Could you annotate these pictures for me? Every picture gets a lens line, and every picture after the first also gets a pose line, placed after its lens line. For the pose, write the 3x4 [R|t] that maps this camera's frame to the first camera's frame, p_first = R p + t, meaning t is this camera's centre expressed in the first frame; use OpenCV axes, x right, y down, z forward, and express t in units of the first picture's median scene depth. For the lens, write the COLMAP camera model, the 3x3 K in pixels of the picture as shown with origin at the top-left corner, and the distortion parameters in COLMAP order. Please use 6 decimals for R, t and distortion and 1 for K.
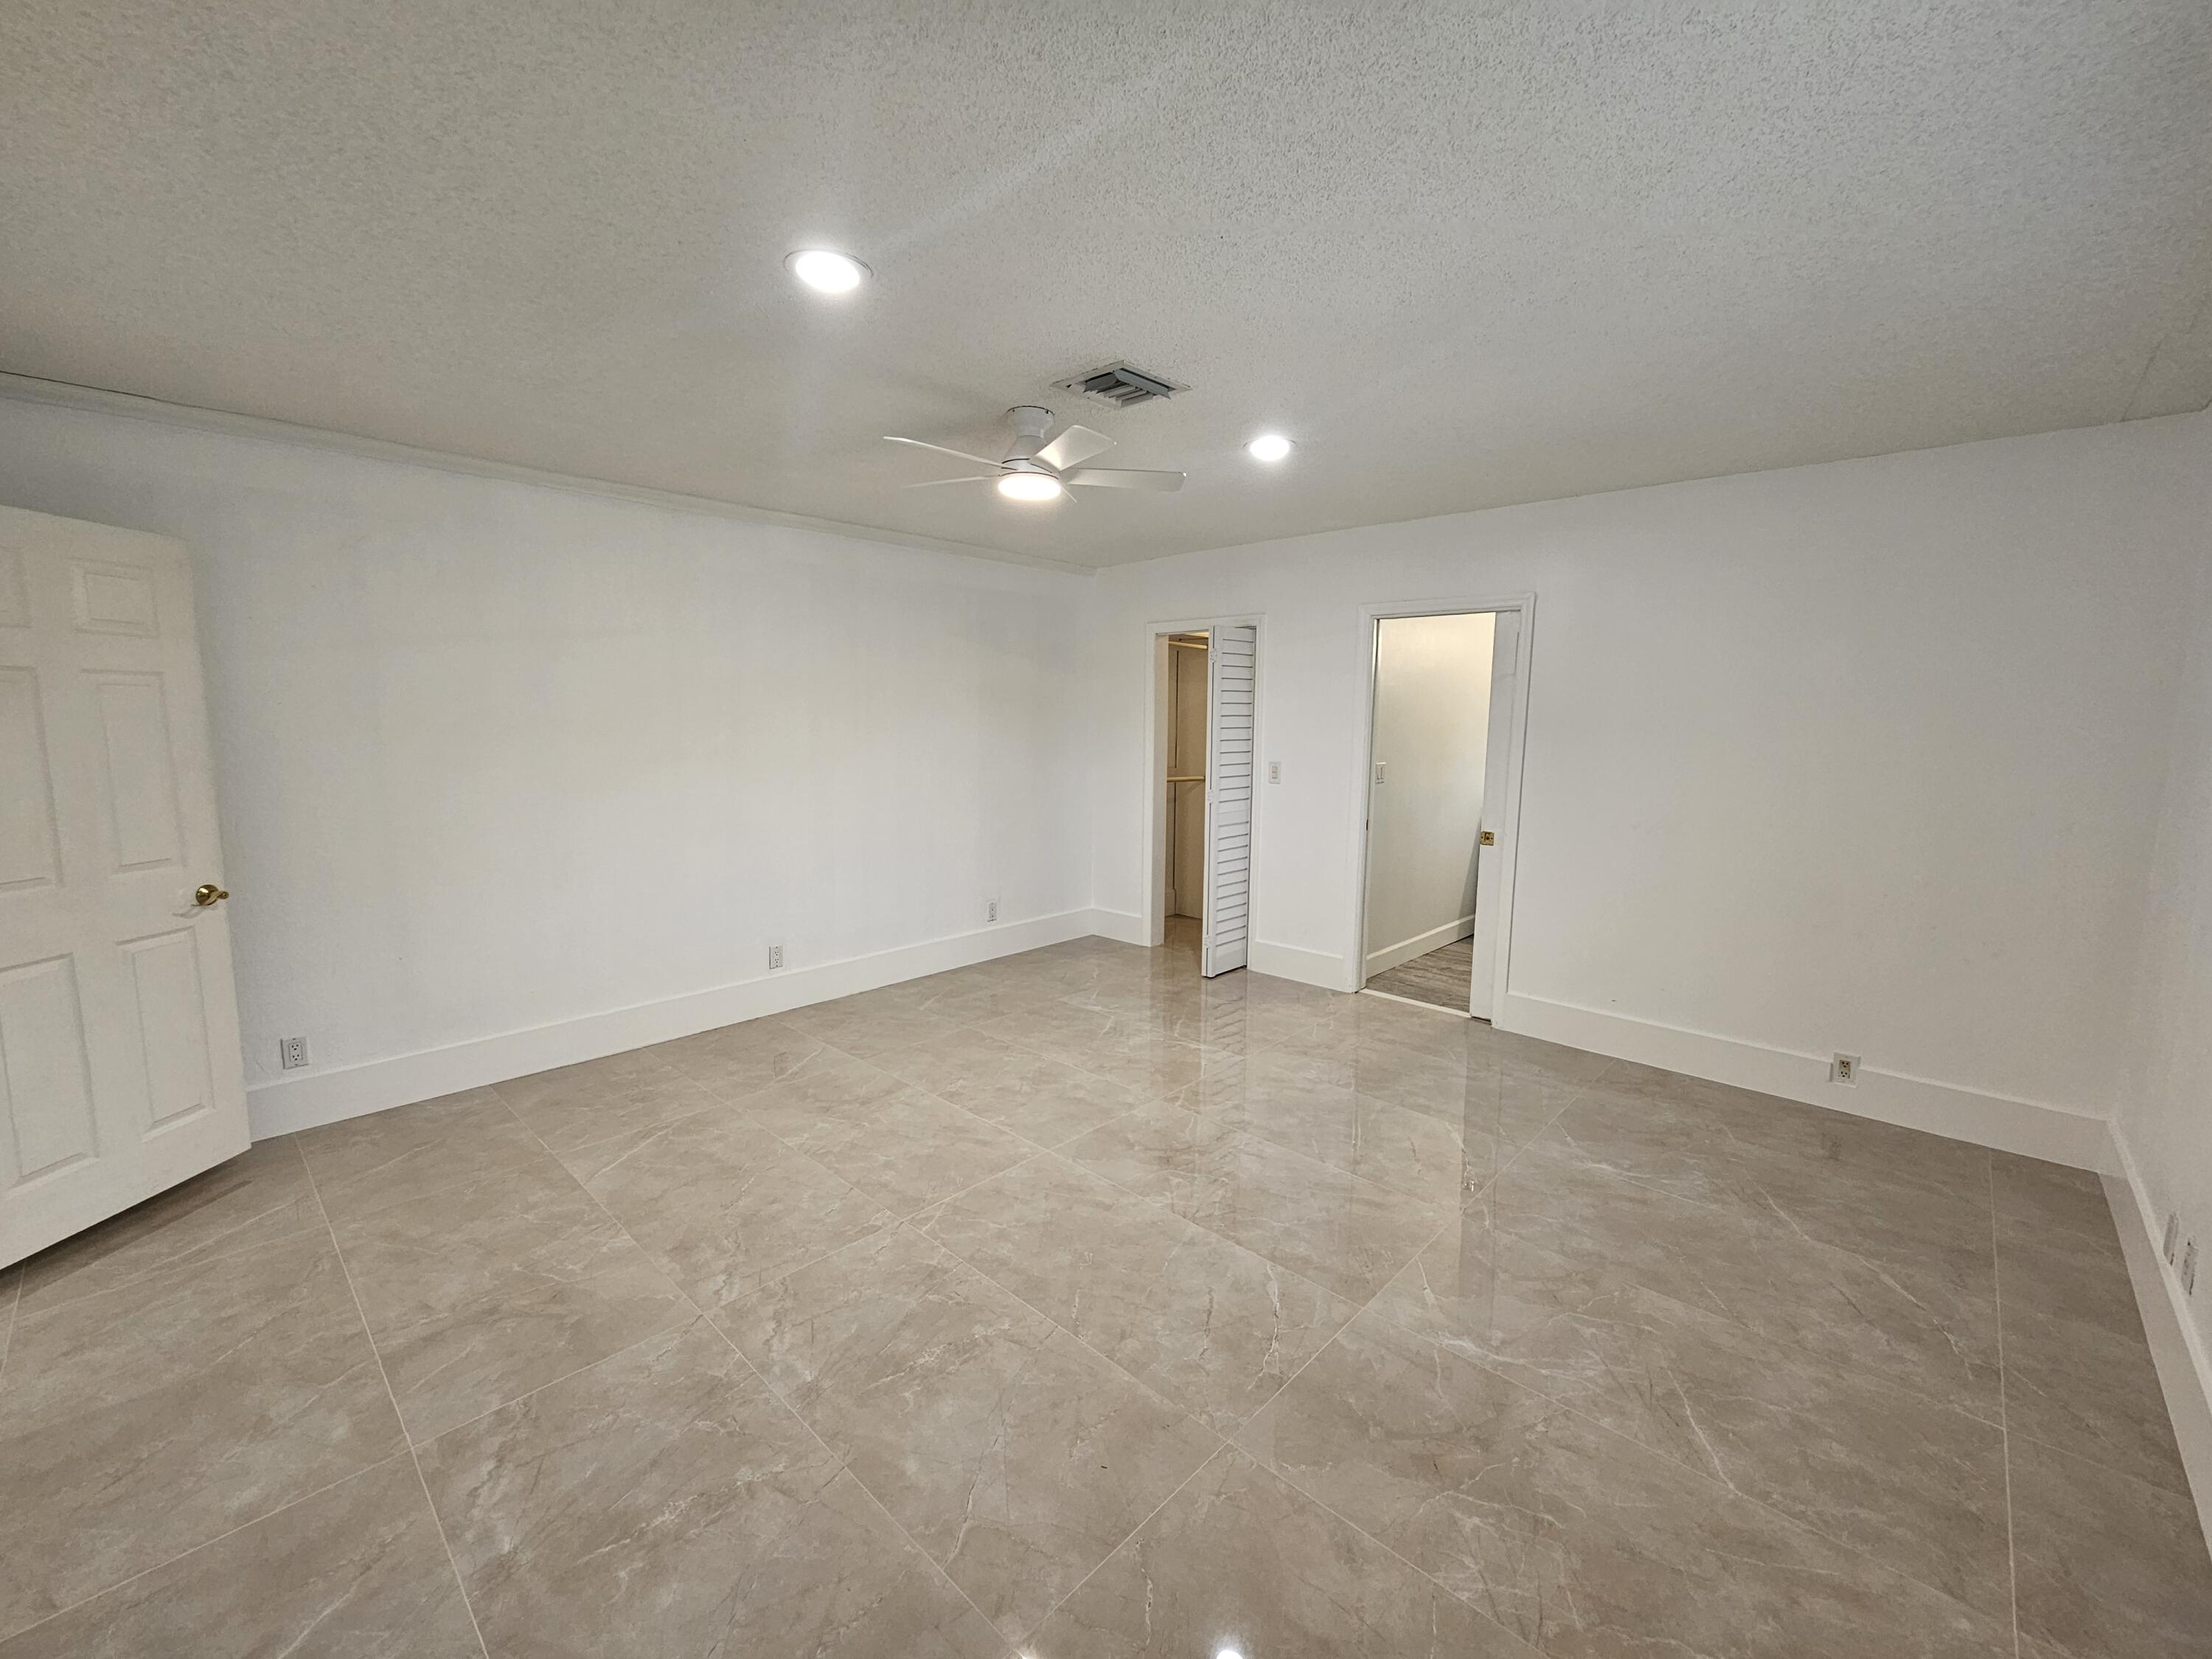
lens RADIAL K [[911.9, 0, 1102.6], [0, 911.9, 825.4], [0, 0, 1]] dist [0.001331, 0.000591]
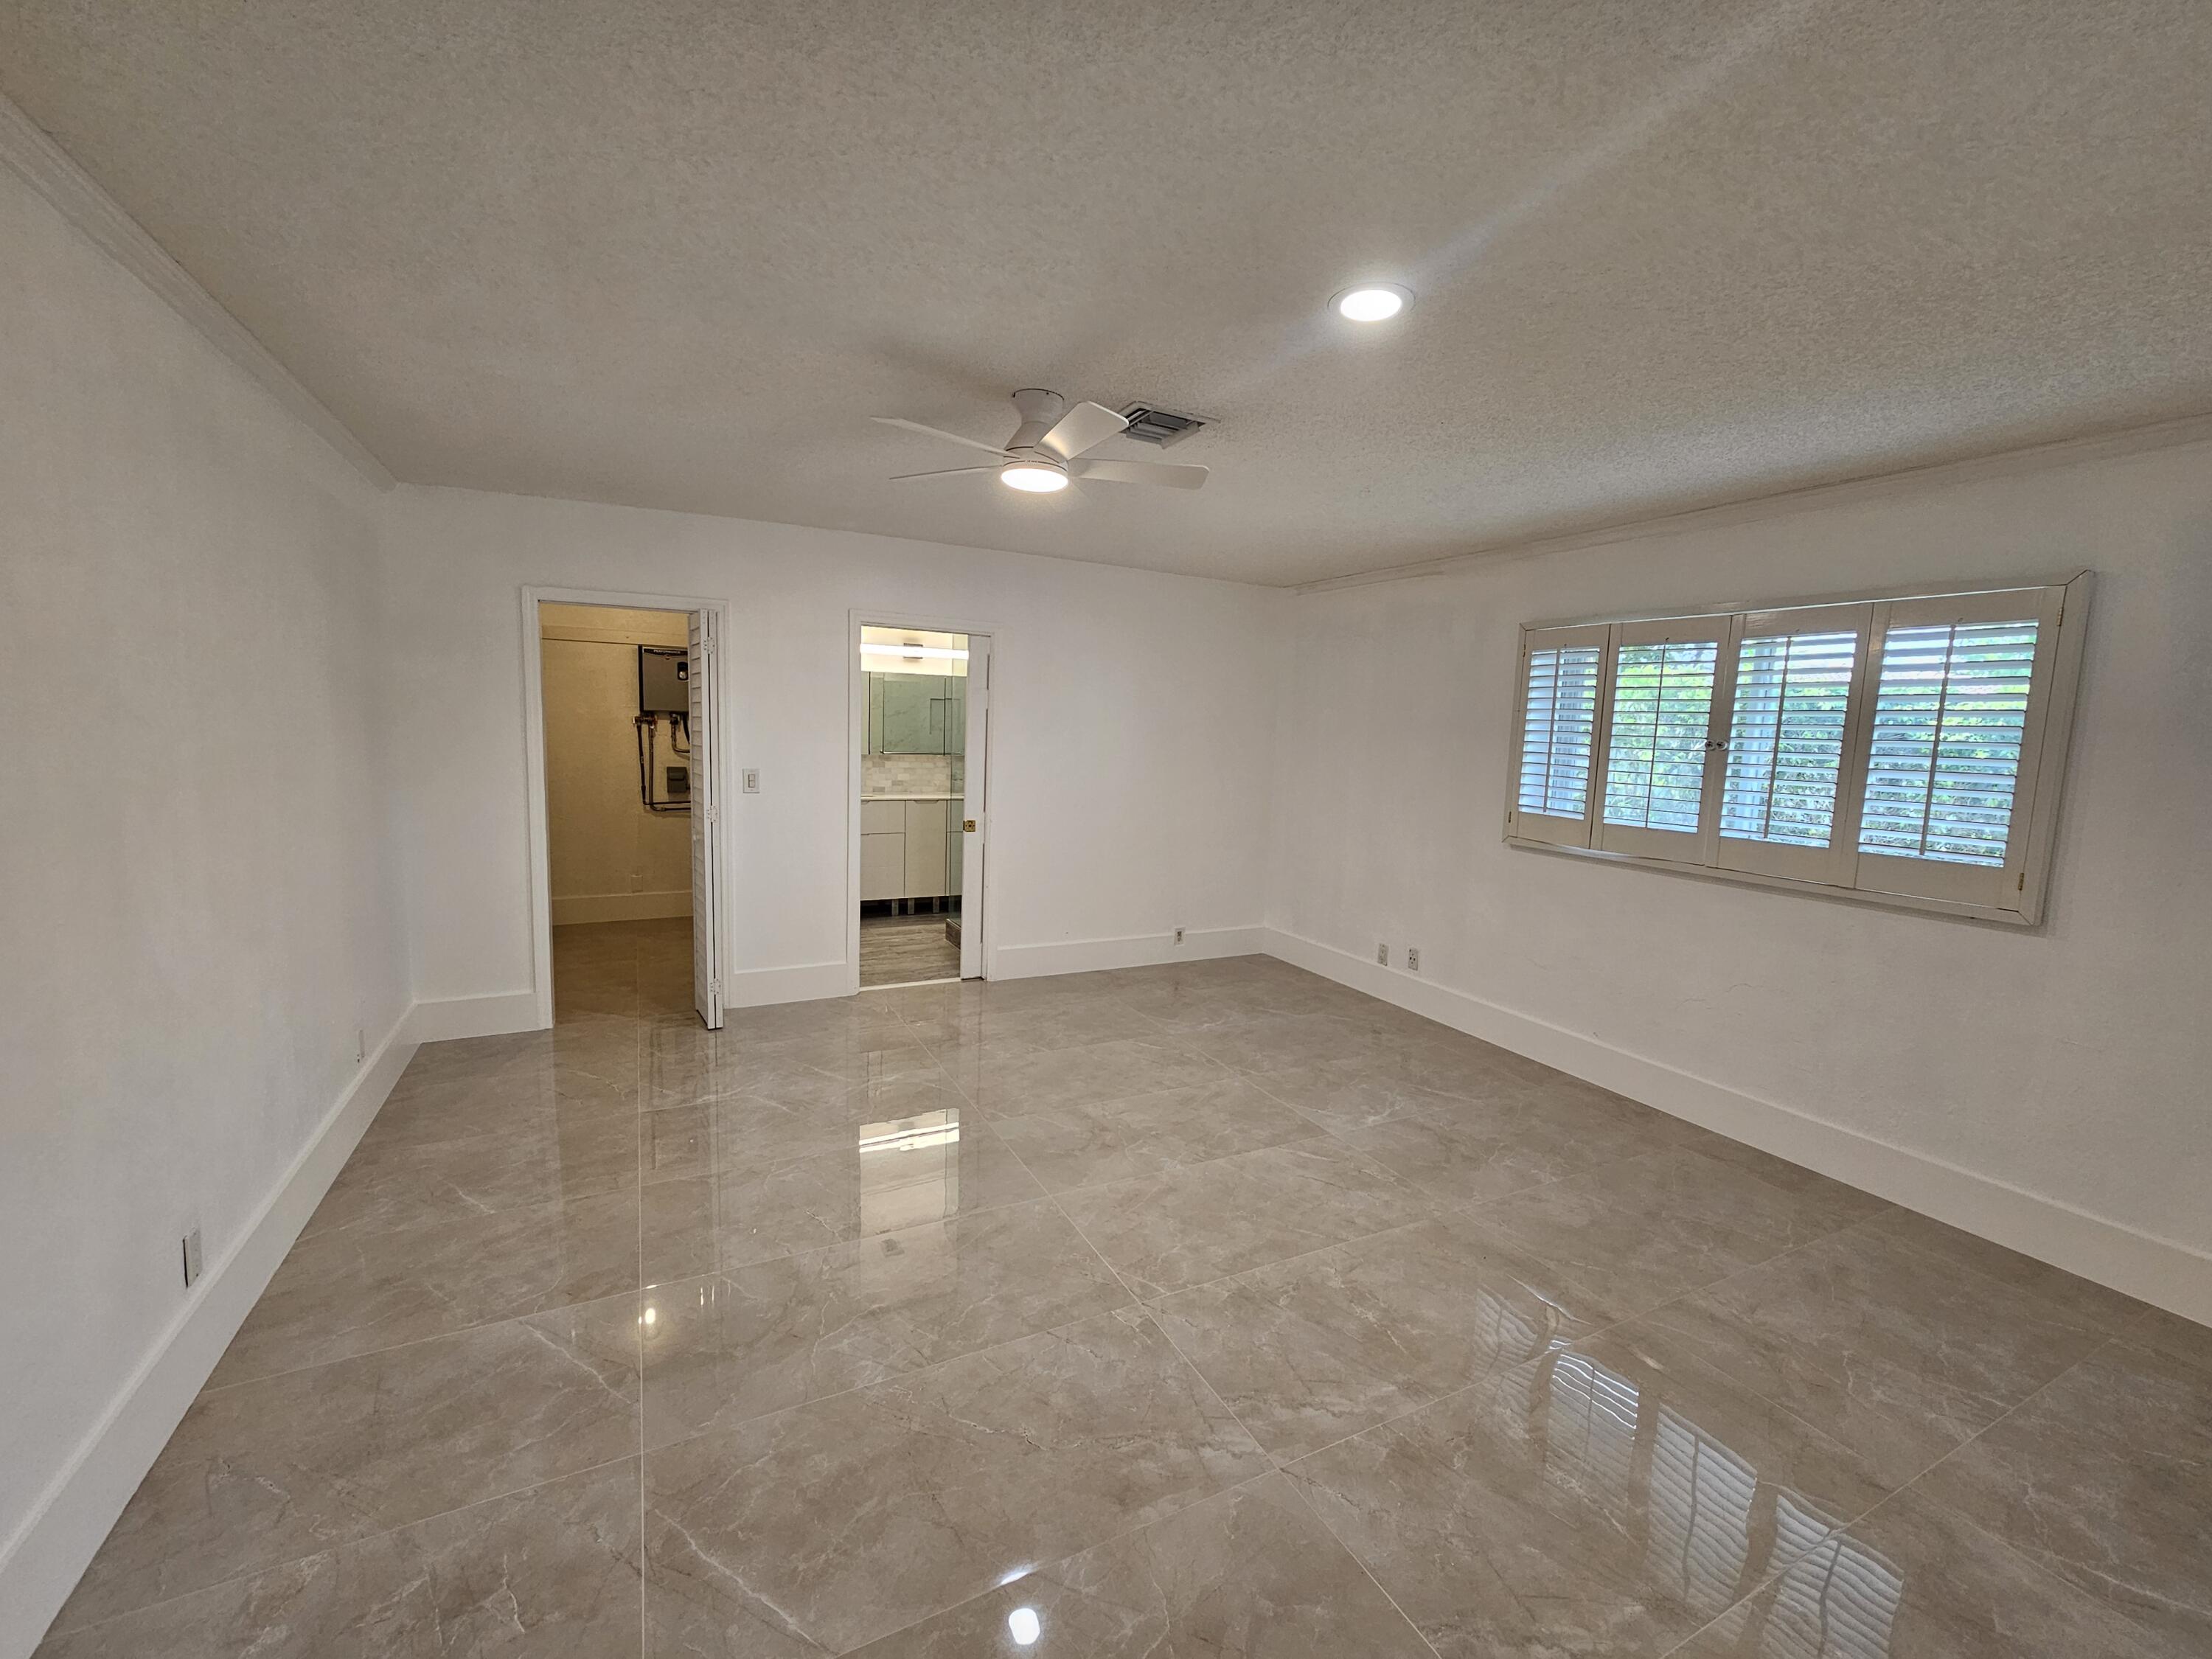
lens RADIAL K [[911.9, 0, 1102.6], [0, 911.9, 825.4], [0, 0, 1]] dist [0.001331, 0.000591]
pose [[0.331581, -0.101461, 0.937955, -0.977780], [0.085285, 0.993353, 0.077304, -0.099011], [-0.939564, 0.054361, 0.338030, 0.677040]]
